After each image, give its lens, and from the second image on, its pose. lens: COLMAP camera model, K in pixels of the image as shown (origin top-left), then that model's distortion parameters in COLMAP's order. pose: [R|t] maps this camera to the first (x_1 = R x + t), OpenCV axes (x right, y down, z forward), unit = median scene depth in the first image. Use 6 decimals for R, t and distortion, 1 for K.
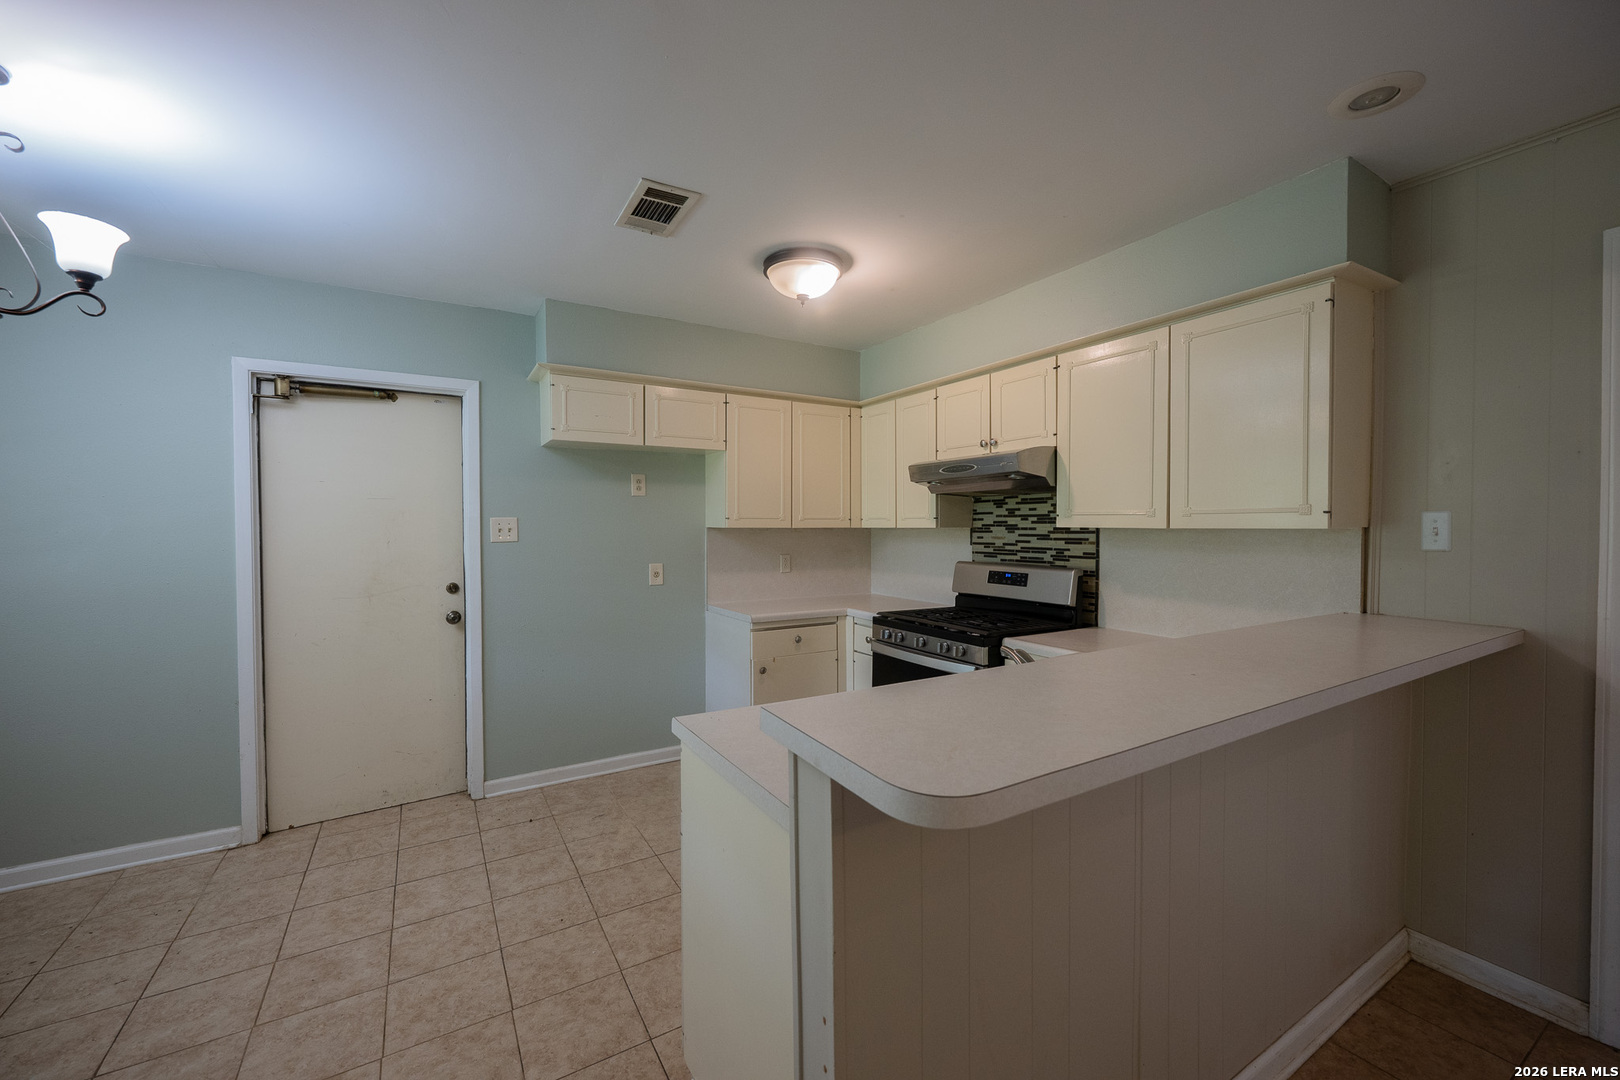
lens RADIAL K [[639.4, 0, 808.5], [0, 639.4, 534.2], [0, 0, 1]] dist [0.003157, -0.000407]
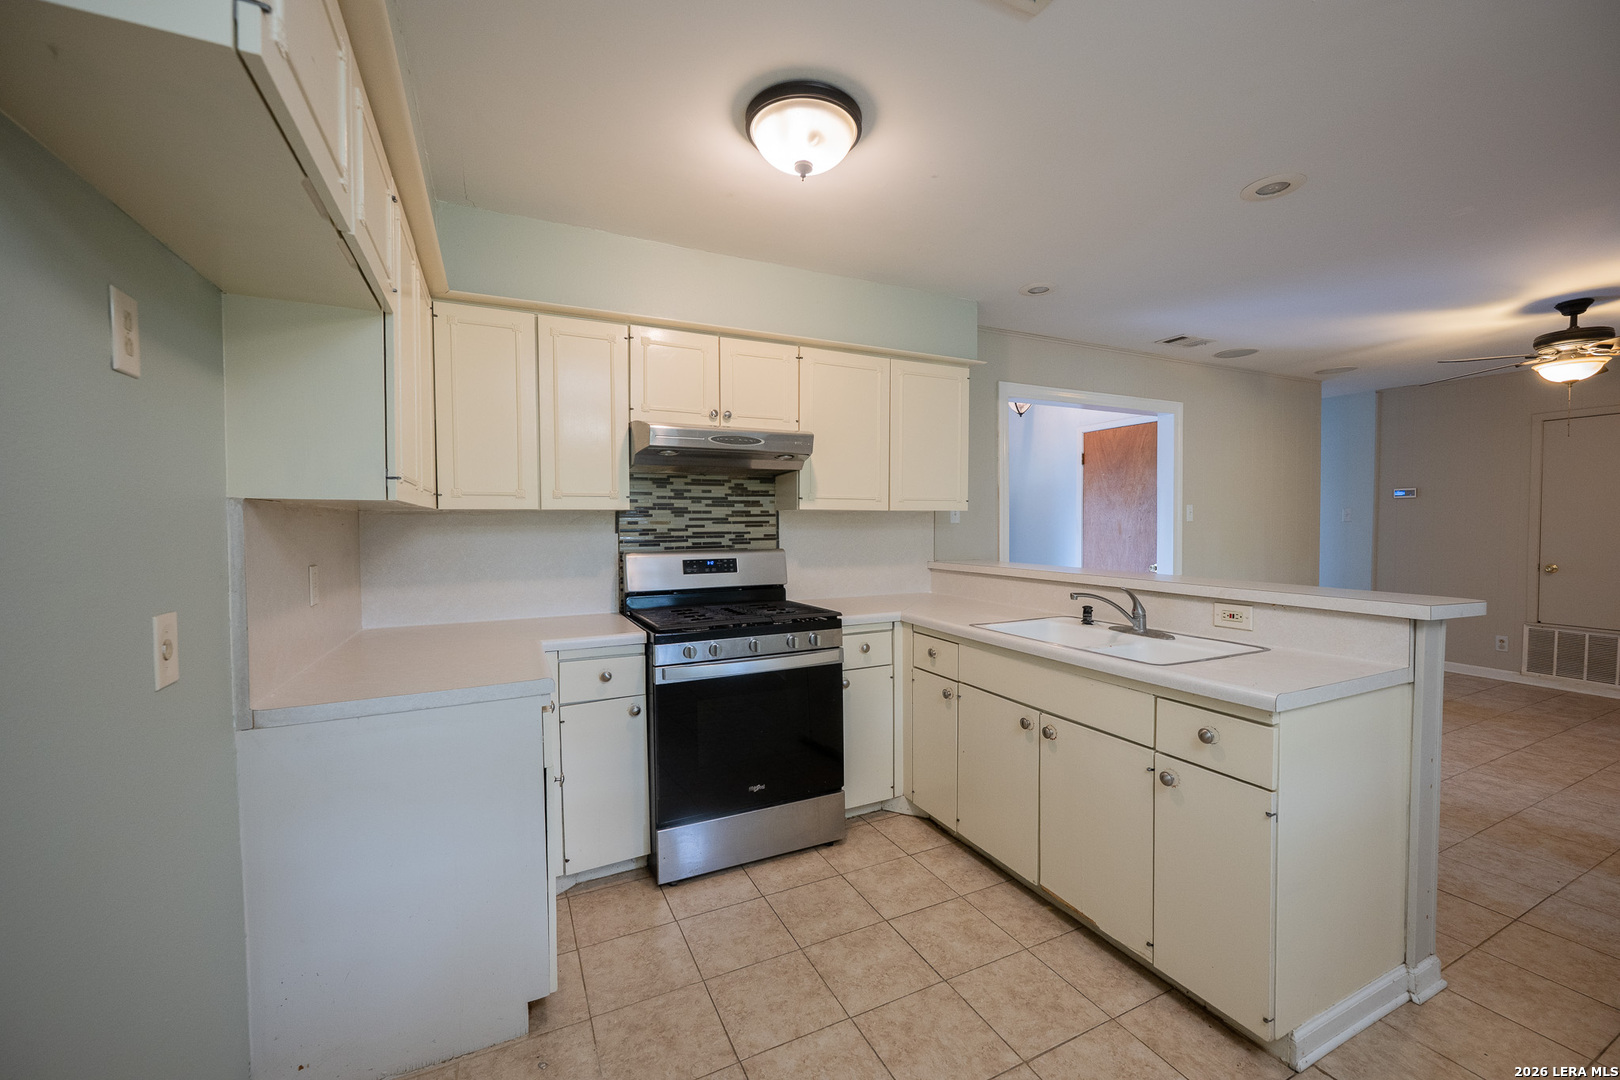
lens RADIAL K [[639.4, 0, 814.4], [0, 639.4, 538.5], [0, 0, 1]] dist [0.003157, -0.000407]
pose [[0.084704, -0.026729, 0.996048, -0.574819], [0.016945, 0.999534, 0.025382, 0.008893], [-0.996262, 0.014728, 0.085118, 0.765188]]
